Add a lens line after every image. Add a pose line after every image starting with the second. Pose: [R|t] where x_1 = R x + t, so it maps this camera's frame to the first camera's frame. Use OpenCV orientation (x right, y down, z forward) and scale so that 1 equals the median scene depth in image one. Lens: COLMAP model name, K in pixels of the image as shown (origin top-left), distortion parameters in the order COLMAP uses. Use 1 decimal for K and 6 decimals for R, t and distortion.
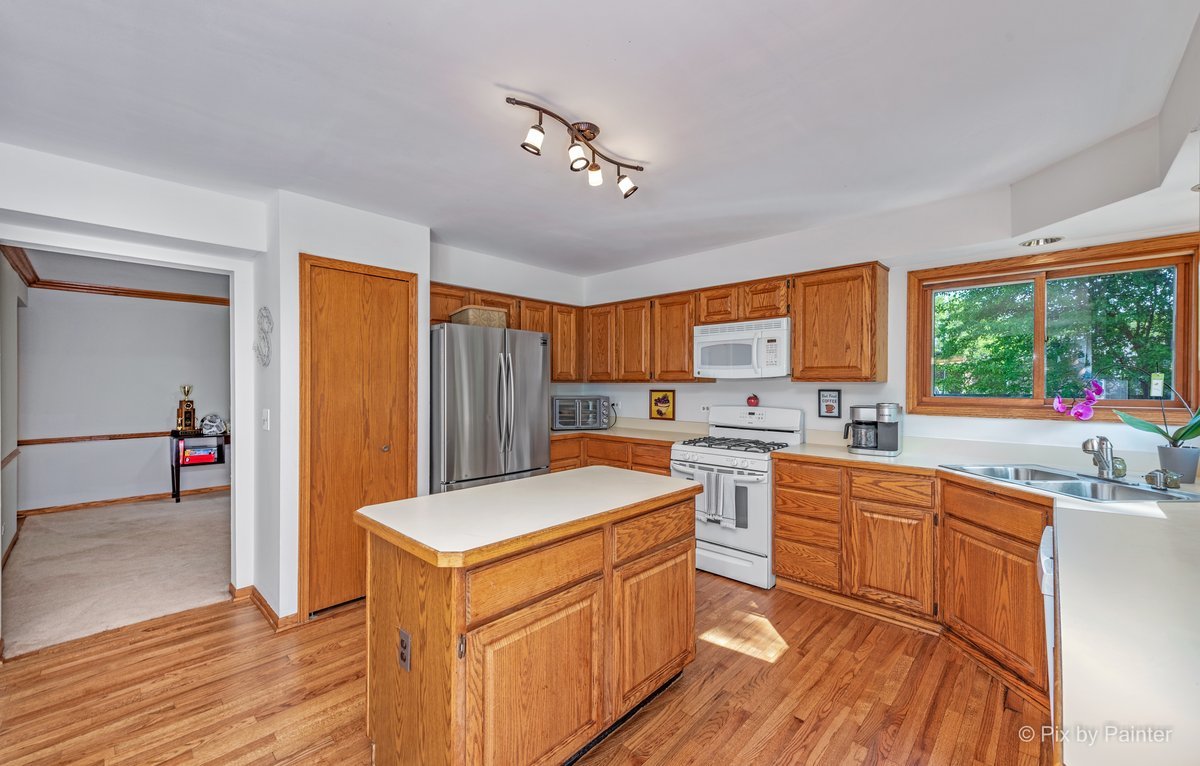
lens RADIAL K [[475.2, 0, 605.8], [0, 475.2, 386.1], [0, 0, 1]] dist [0.009373, -0.002142]
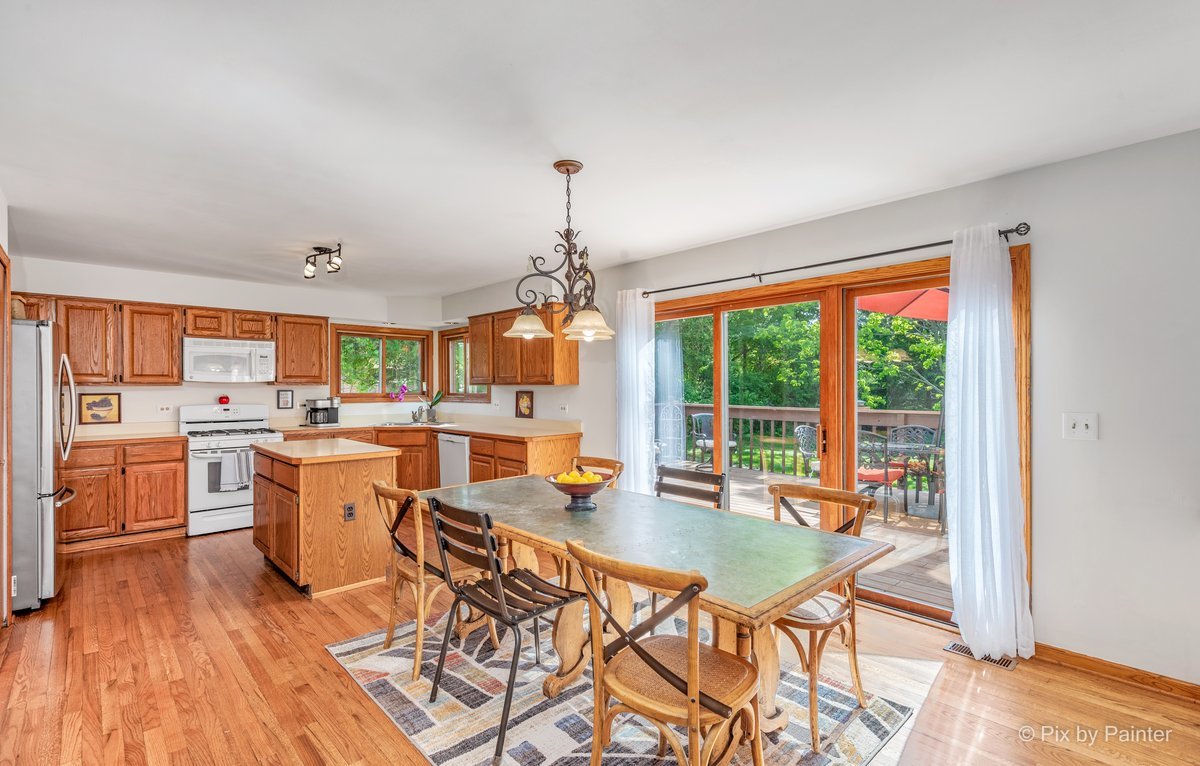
lens RADIAL K [[536.8, 0, 593.1], [0, 536.8, 385.3], [0, 0, 1]] dist [0.018887, -0.001869]
pose [[0.070072, 0.002266, 0.997539, -0.174224], [0.008026, 0.999964, -0.002836, 0.000612], [-0.997510, 0.008205, 0.070051, -0.015086]]
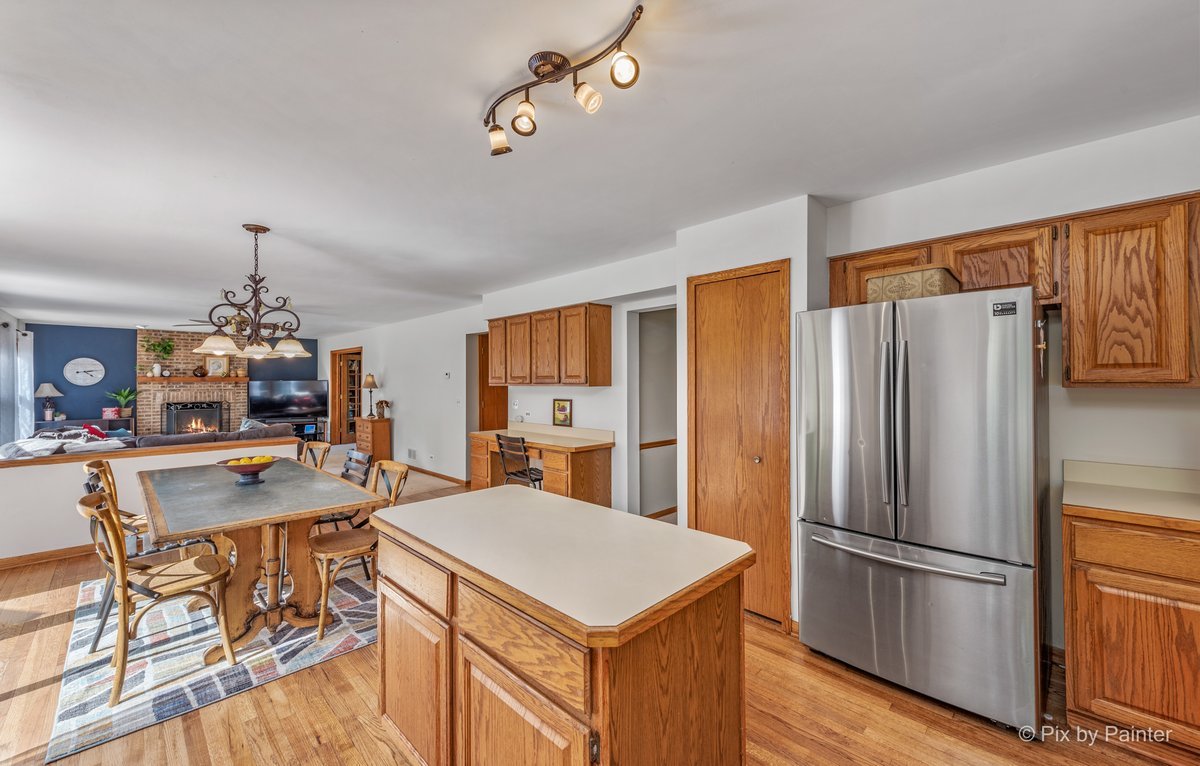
lens RADIAL K [[475.2, 0, 602.5], [0, 475.2, 379.3], [0, 0, 1]] dist [0.009373, -0.002142]
pose [[-0.047292, -0.008660, -0.998844, 0.673524], [0.007268, 0.999933, -0.009014, -0.027571], [0.998855, -0.007686, -0.047226, 1.063988]]
